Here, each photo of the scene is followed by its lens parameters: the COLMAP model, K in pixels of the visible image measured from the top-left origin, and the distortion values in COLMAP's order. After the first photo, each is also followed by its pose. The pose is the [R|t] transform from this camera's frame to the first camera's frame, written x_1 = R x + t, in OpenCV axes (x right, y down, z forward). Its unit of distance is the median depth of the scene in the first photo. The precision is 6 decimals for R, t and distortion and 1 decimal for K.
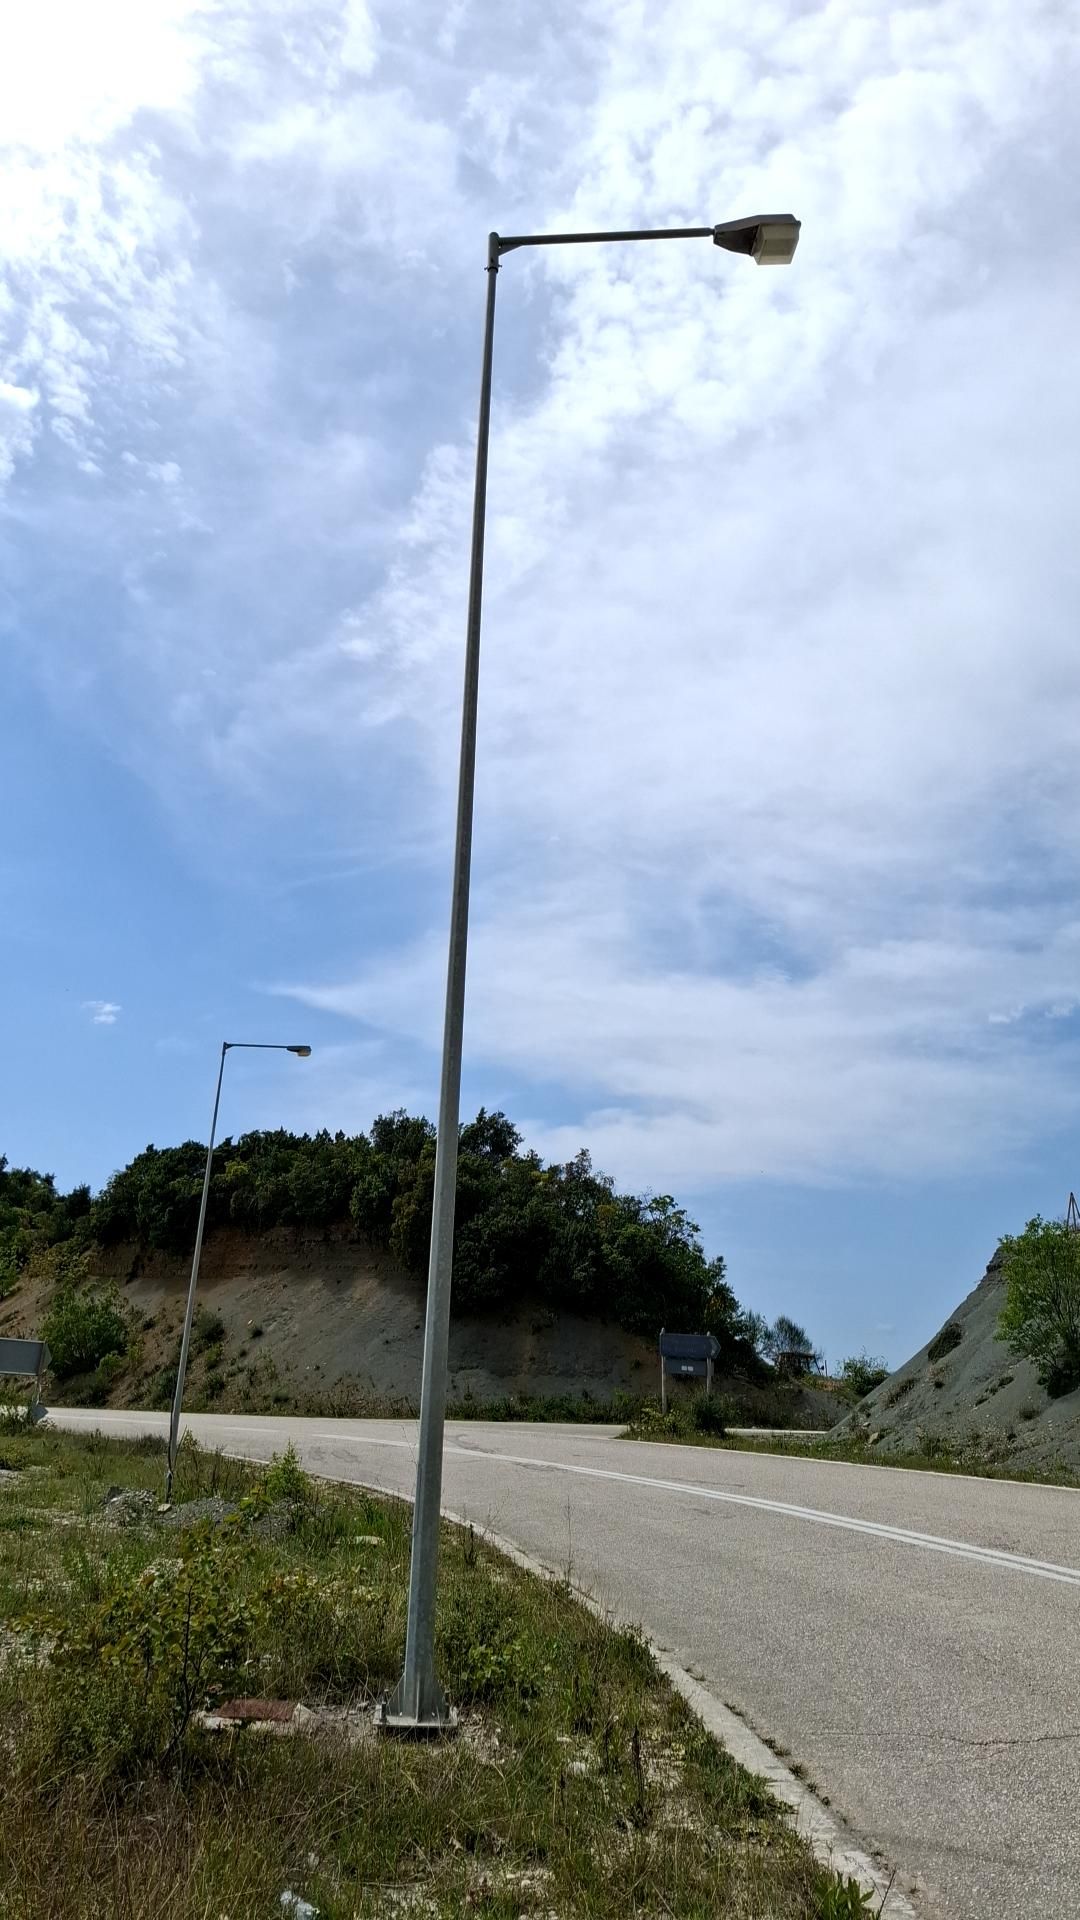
lens RADIAL K [[1088.5, 0, 604.8], [0, 1088.5, 959.3], [0, 0, 1]] dist [-0.023339, -0.020799]
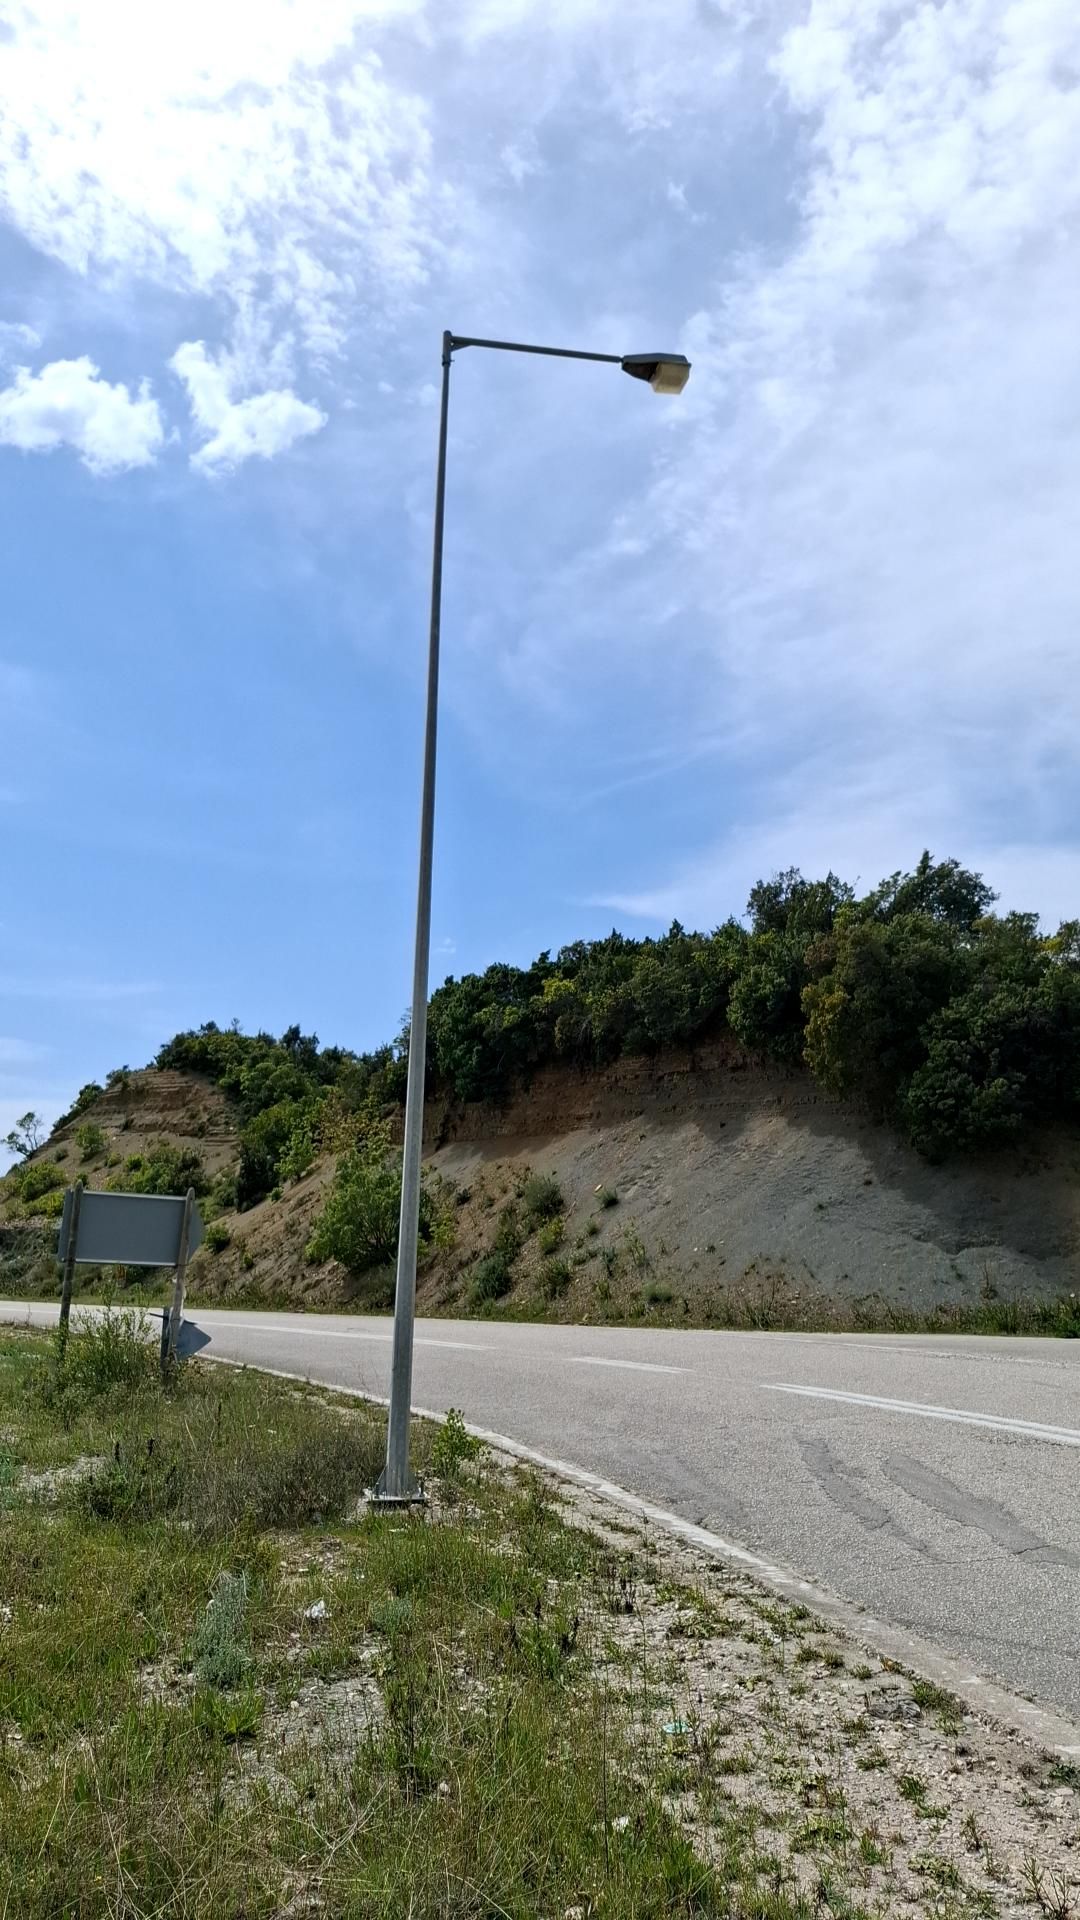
lens RADIAL K [[1098.9, 0, 569.4], [0, 1098.9, 954.5], [0, 0, 1]] dist [0.025920, -0.097768]
pose [[0.951583, -0.073201, -0.298548, -0.110667], [0.091942, 0.994548, 0.049202, 0.132600], [0.293319, -0.074269, 0.953126, 0.300290]]
